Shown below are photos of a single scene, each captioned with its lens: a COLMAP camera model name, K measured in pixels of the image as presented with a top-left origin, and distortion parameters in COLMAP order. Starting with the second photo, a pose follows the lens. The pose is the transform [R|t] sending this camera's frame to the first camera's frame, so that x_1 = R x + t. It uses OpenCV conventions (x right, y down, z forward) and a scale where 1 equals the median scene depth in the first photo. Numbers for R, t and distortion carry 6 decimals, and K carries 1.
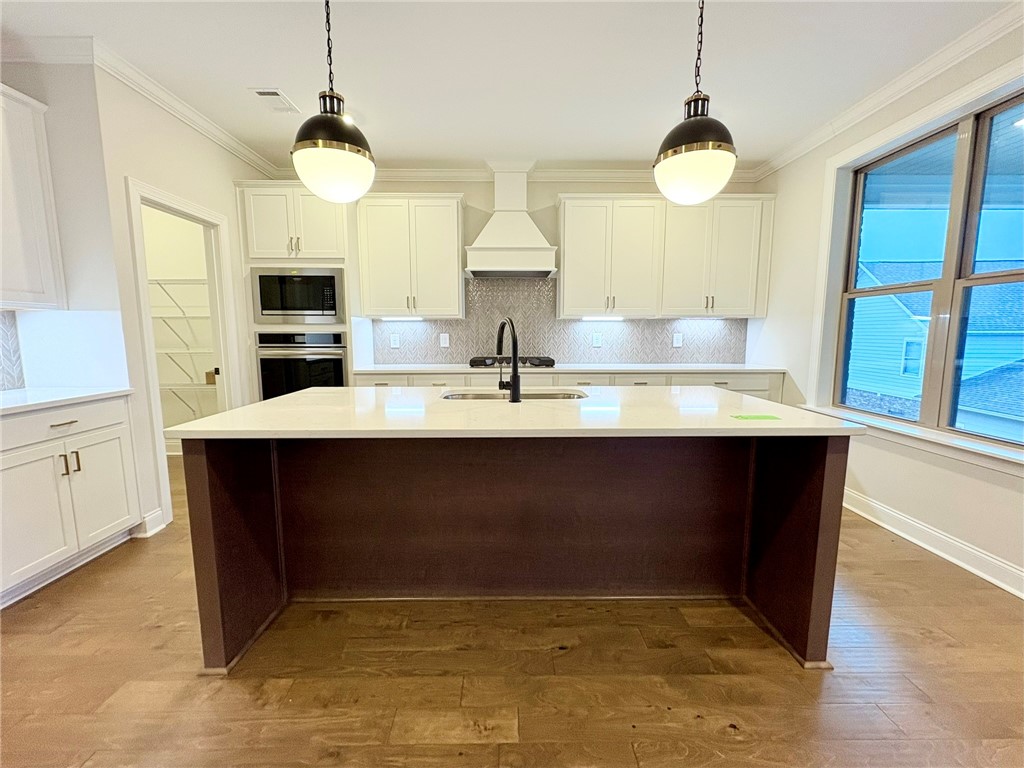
lens RADIAL K [[415.1, 0, 503.6], [0, 415.1, 385.9], [0, 0, 1]] dist [0.002264, 0.000119]
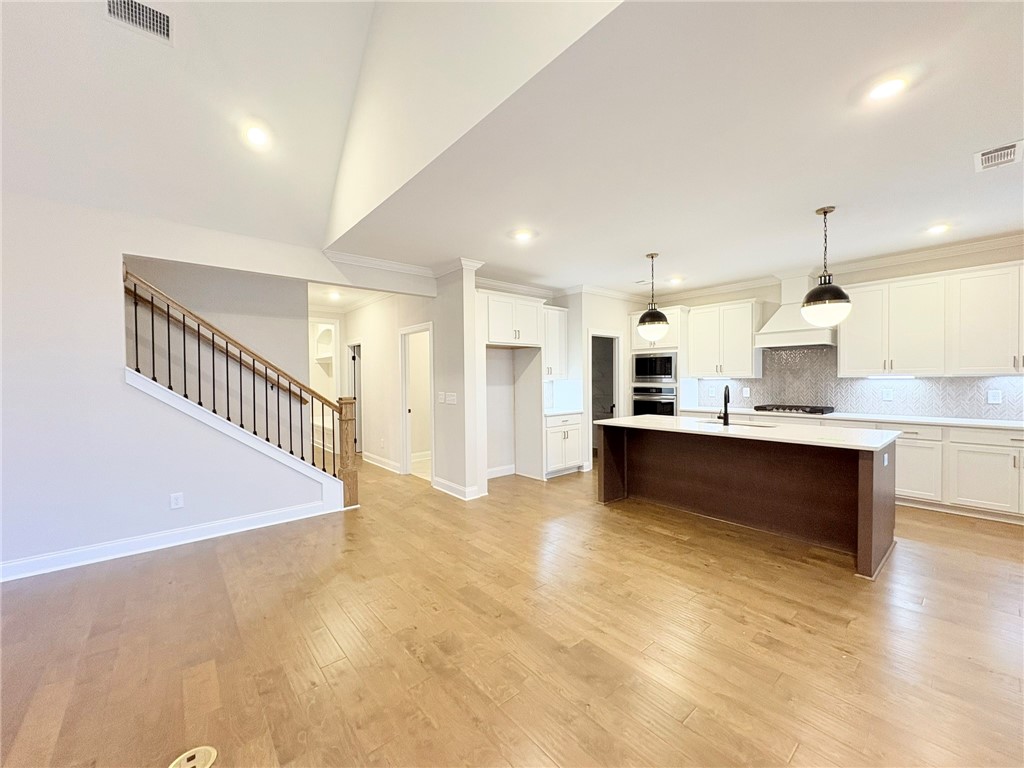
lens RADIAL K [[415.1, 0, 503.6], [0, 415.1, 385.9], [0, 0, 1]] dist [0.002264, 0.000119]
pose [[0.626283, 0.009357, -0.779540, 0.631513], [-0.088070, 0.994376, -0.058820, 0.040023], [0.774606, 0.105492, 0.623585, -0.793743]]
